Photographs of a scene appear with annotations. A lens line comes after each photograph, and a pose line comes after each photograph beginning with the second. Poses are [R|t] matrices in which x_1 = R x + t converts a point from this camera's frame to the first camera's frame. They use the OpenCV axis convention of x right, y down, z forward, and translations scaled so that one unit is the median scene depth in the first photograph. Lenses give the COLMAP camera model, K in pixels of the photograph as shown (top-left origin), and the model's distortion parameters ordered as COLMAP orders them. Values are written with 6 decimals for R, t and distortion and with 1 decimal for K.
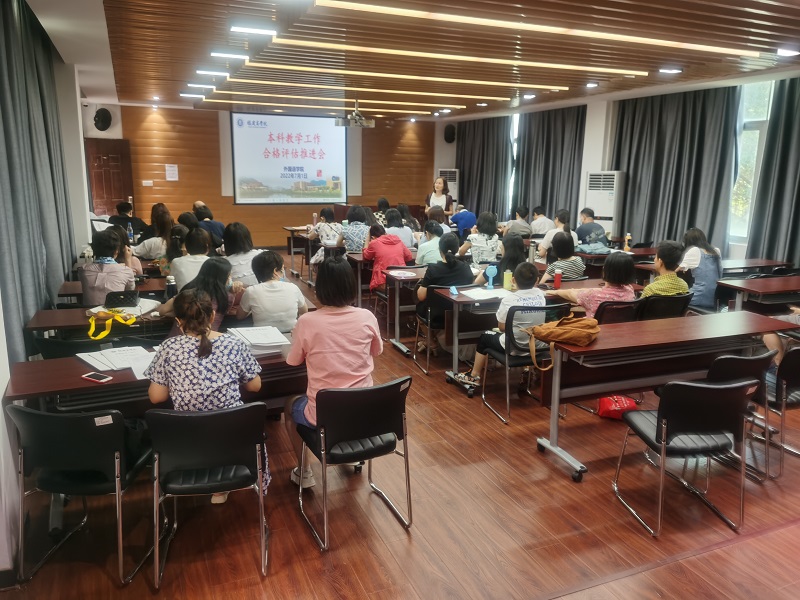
lens RADIAL K [[629.7, 0, 422.8], [0, 629.7, 296.9], [0, 0, 1]] dist [0.002510, 0.003066]
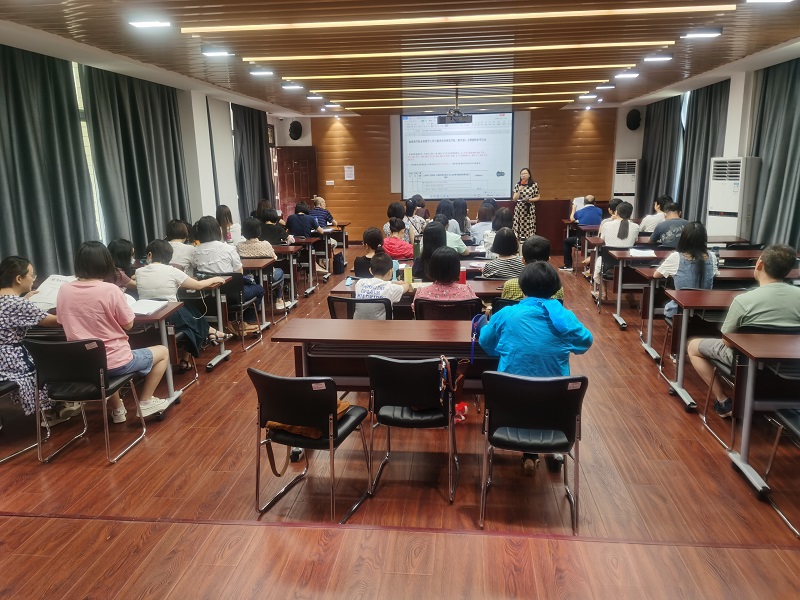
lens RADIAL K [[625.6, 0, 400.0], [0, 625.6, 300.0], [0, 0, 1]] dist [0.072161, -0.160189]
pose [[0.859663, 0.072960, -0.505624, 0.284608], [-0.066235, 0.997313, 0.031297, -0.007624], [0.506549, 0.006585, 0.862186, 0.057823]]
